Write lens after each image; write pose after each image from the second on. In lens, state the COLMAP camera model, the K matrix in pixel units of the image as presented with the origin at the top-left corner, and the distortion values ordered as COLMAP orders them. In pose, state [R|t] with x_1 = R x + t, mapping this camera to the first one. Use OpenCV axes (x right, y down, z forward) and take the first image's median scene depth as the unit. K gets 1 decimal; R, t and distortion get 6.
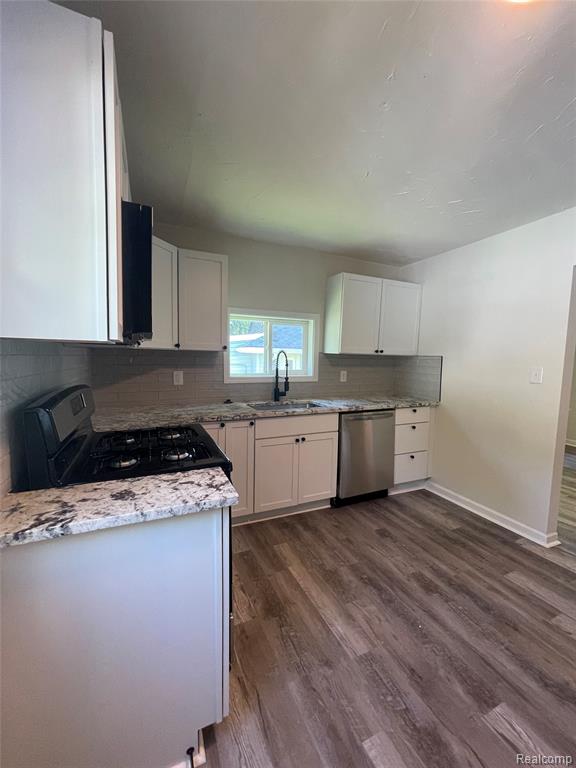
lens RADIAL K [[309.4, 0, 287.2], [0, 309.4, 382.5], [0, 0, 1]] dist [0.000529, 0.000513]
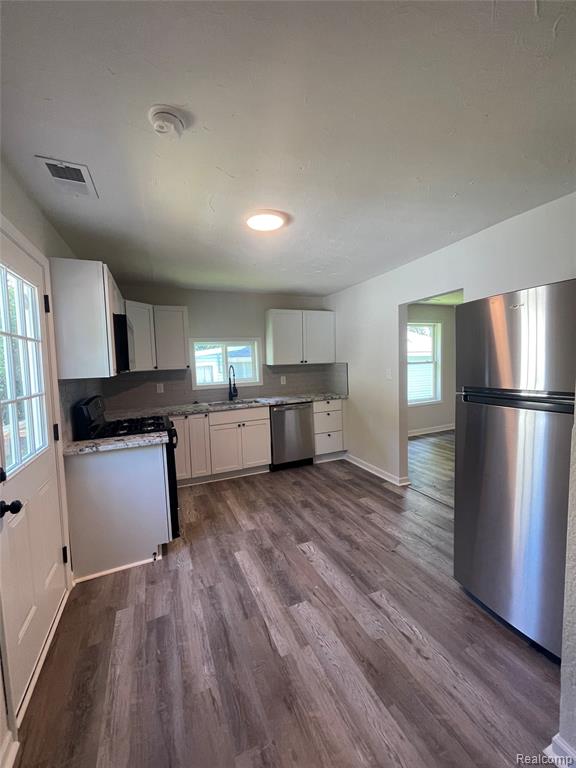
lens RADIAL K [[309.4, 0, 287.2], [0, 309.4, 382.5], [0, 0, 1]] dist [0.000529, 0.000513]
pose [[0.998455, -0.051297, -0.021379, 0.302591], [0.051118, 0.998653, -0.008864, 0.003015], [0.021805, 0.007757, 0.999732, -0.492327]]
